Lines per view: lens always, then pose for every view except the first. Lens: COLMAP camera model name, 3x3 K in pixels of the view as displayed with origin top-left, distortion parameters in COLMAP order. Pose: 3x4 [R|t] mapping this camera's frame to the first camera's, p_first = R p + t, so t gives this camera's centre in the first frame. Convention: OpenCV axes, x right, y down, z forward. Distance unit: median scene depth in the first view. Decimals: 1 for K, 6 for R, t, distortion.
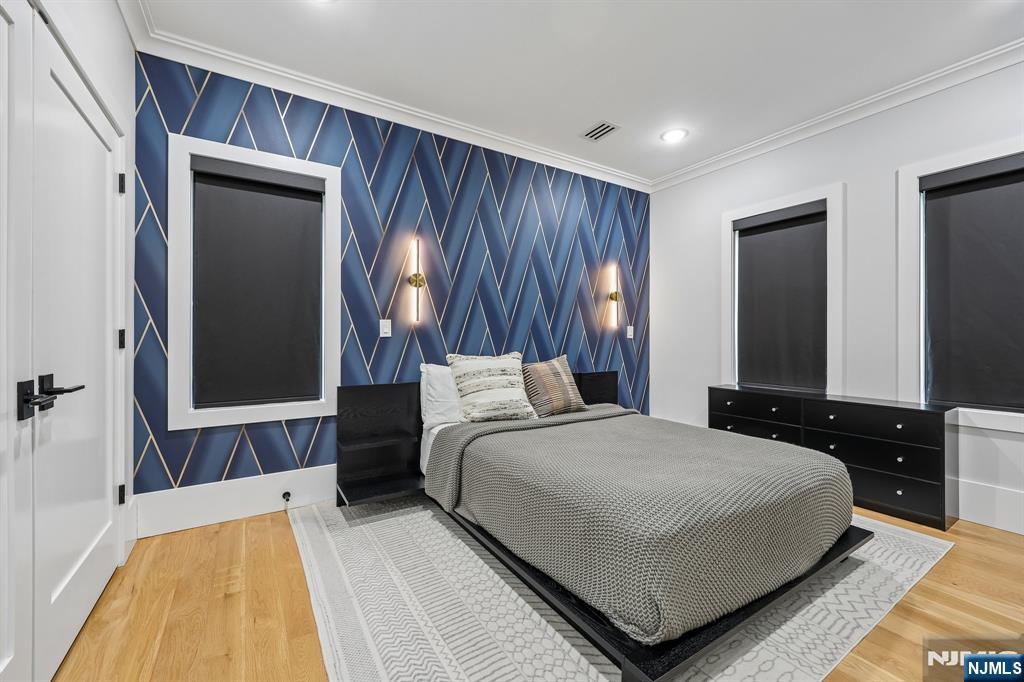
lens RADIAL K [[421.7, 0, 520.2], [0, 421.7, 337.2], [0, 0, 1]] dist [0.003355, 0.000223]
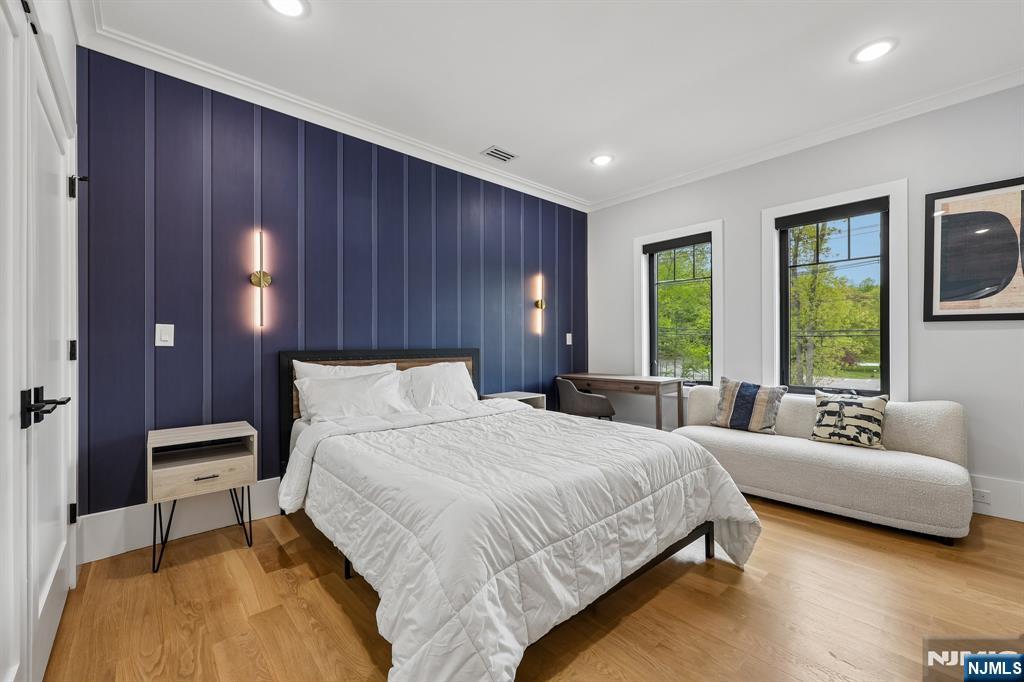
lens RADIAL K [[421.7, 0, 501.9], [0, 421.7, 344.9], [0, 0, 1]] dist [0.003355, 0.000223]
pose [[0.988346, -0.008963, 0.151958, -0.120756], [0.008915, 0.999960, 0.001000, 0.000009], [-0.151961, 0.000366, 0.988386, -0.078991]]
